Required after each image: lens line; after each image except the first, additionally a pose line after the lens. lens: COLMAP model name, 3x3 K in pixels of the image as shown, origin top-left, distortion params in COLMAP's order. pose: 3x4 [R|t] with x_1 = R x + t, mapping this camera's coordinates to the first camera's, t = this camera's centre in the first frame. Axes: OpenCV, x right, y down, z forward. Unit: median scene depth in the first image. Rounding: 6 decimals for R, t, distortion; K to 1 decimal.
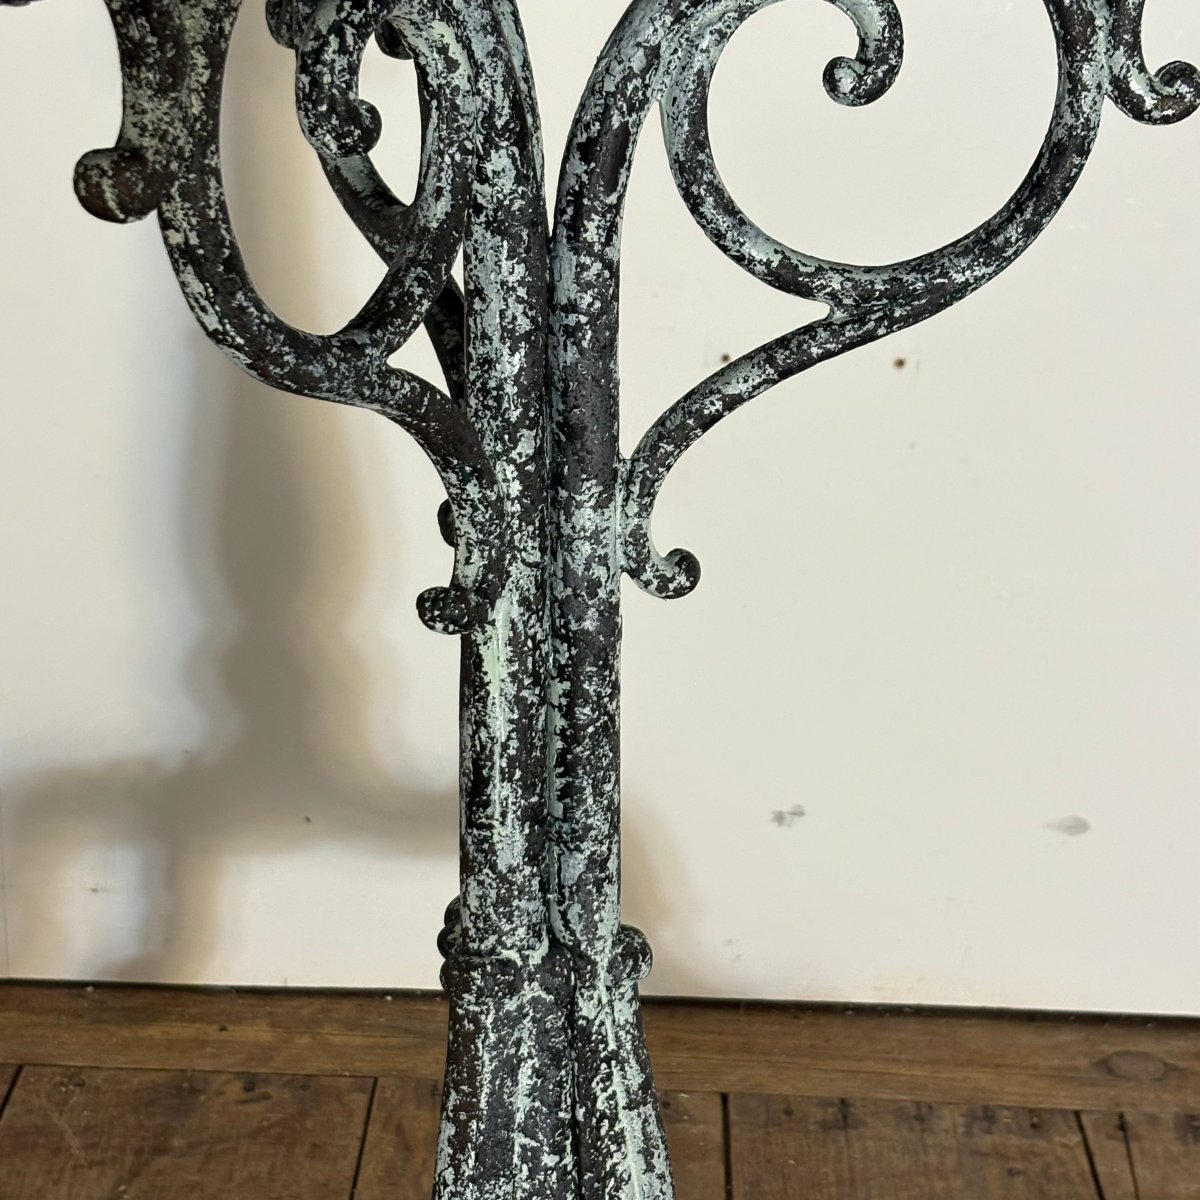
lens RADIAL K [[2547.9, 0, 606.4], [0, 2547.9, 599.5], [0, 0, 1]] dist [0.101054, 0.000000]
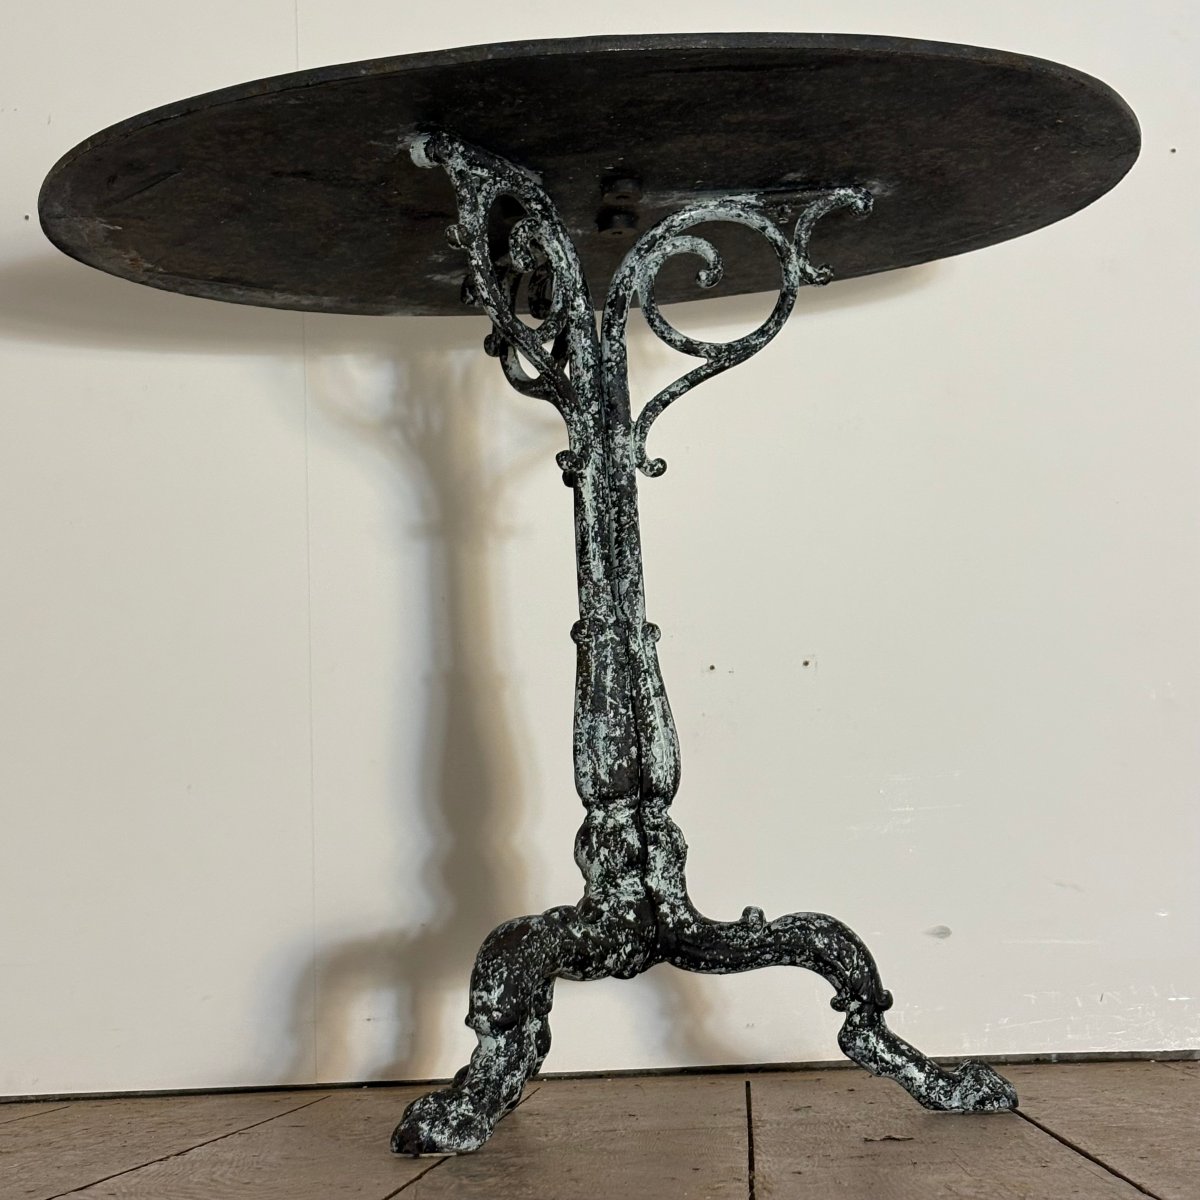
lens RADIAL K [[2547.9, 0, 570.1], [0, 2547.9, 570.8], [0, 0, 1]] dist [0.101054, 0.000000]
pose [[0.996915, -0.071582, -0.032179, 0.015456], [0.047273, 0.874974, -0.481857, 1.308704], [0.062648, 0.478850, 0.875659, -1.185399]]
